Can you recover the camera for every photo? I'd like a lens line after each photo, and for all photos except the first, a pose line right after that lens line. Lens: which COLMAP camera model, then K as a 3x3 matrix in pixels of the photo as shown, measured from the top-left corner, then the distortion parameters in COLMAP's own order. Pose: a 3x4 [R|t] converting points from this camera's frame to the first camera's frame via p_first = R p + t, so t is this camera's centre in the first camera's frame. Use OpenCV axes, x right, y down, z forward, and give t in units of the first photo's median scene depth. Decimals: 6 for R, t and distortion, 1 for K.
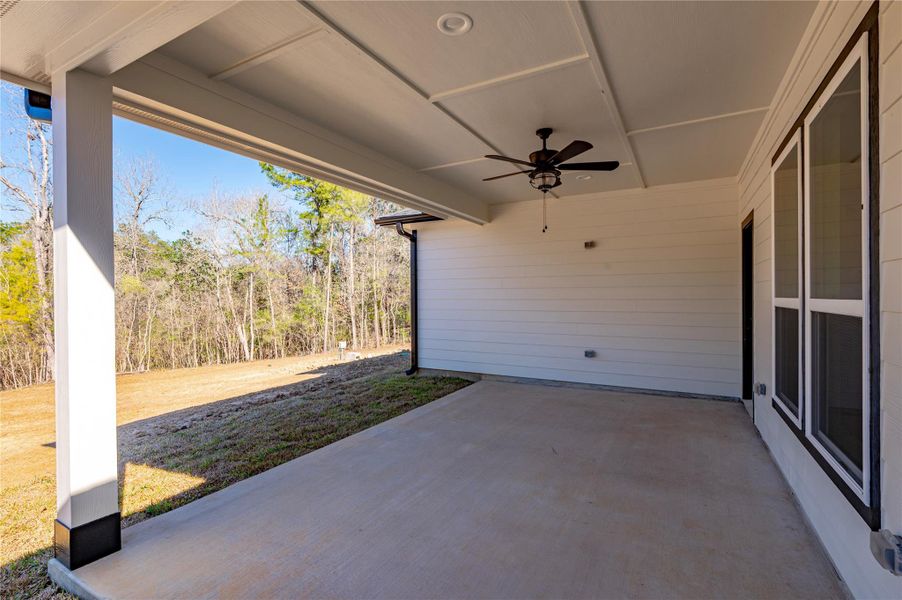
lens RADIAL K [[422.5, 0, 451.0], [0, 422.5, 300.0], [0, 0, 1]] dist [0.002012, 0.000261]
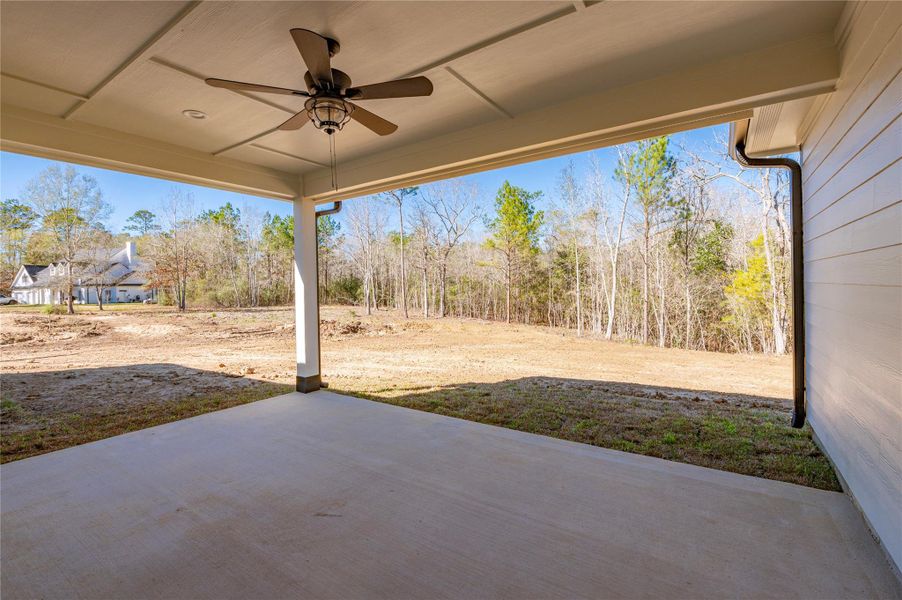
lens RADIAL K [[422.5, 0, 451.0], [0, 422.5, 300.0], [0, 0, 1]] dist [0.002012, 0.000261]
pose [[-0.106900, 0.012766, -0.994188, 0.778602], [-0.007892, 0.999875, 0.013688, 0.015841], [0.994238, 0.009310, -0.106786, 1.099871]]
